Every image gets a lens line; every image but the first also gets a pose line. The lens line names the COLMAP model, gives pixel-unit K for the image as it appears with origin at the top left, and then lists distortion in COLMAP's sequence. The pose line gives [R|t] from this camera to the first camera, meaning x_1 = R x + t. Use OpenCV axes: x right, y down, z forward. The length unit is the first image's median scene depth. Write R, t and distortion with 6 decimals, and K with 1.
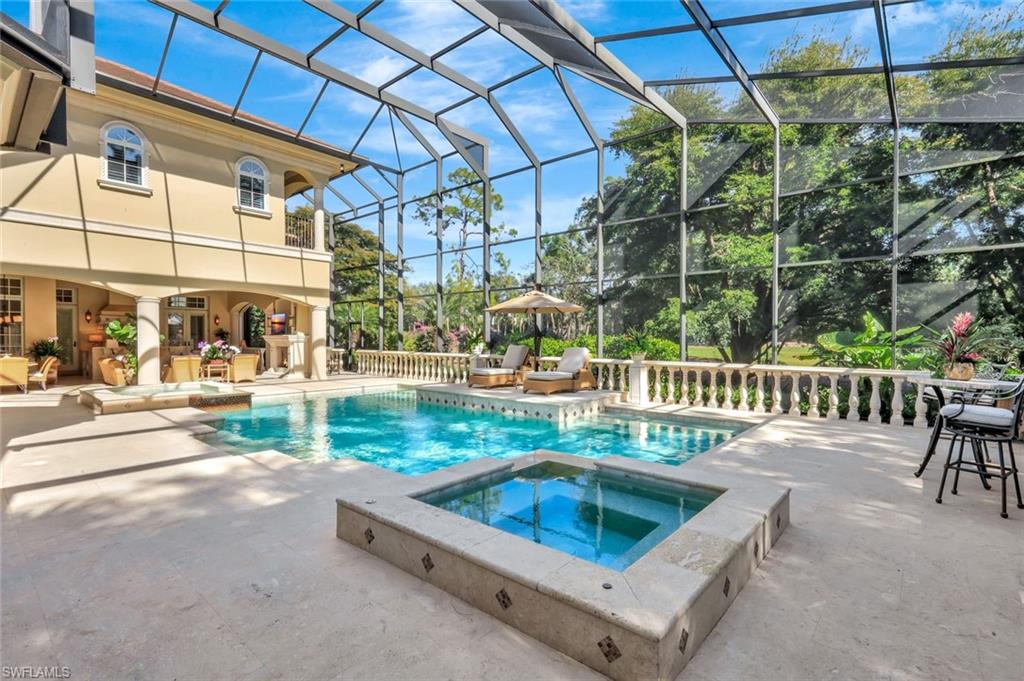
lens RADIAL K [[481.6, 0, 490.2], [0, 481.6, 339.9], [0, 0, 1]] dist [-0.000304, 0.000003]
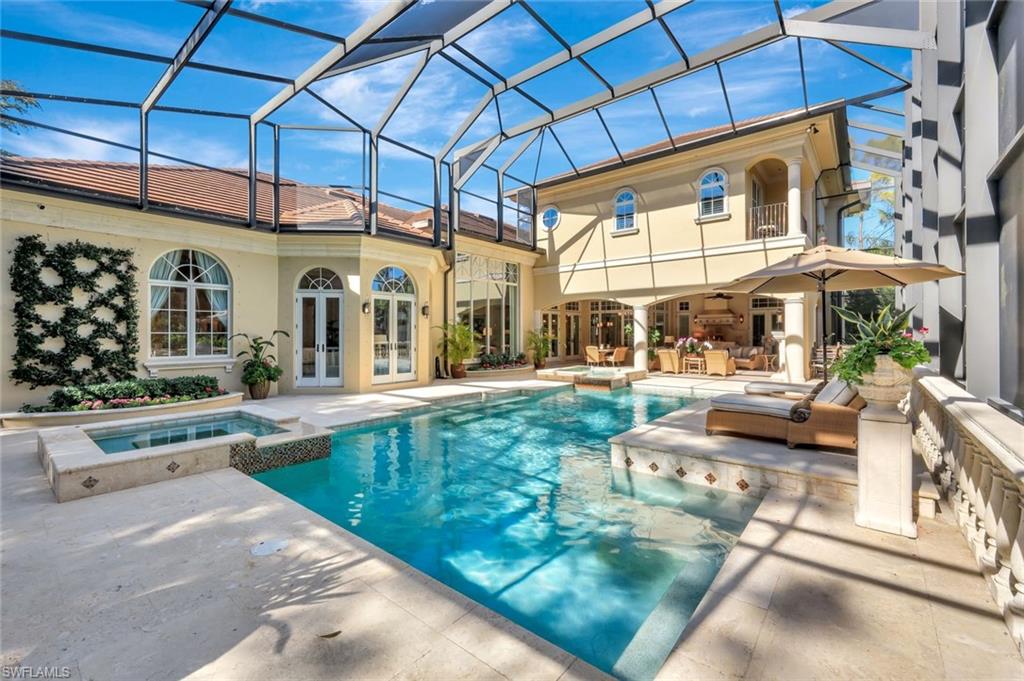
lens RADIAL K [[418.8, 0, 513.6], [0, 418.8, 329.2], [0, 0, 1]] dist [-0.001354, -0.000162]
pose [[0.045812, -0.013913, -0.998853, 0.460140], [-0.005056, 0.999887, -0.014160, -0.001567], [0.998937, 0.005699, 0.045736, 0.559732]]
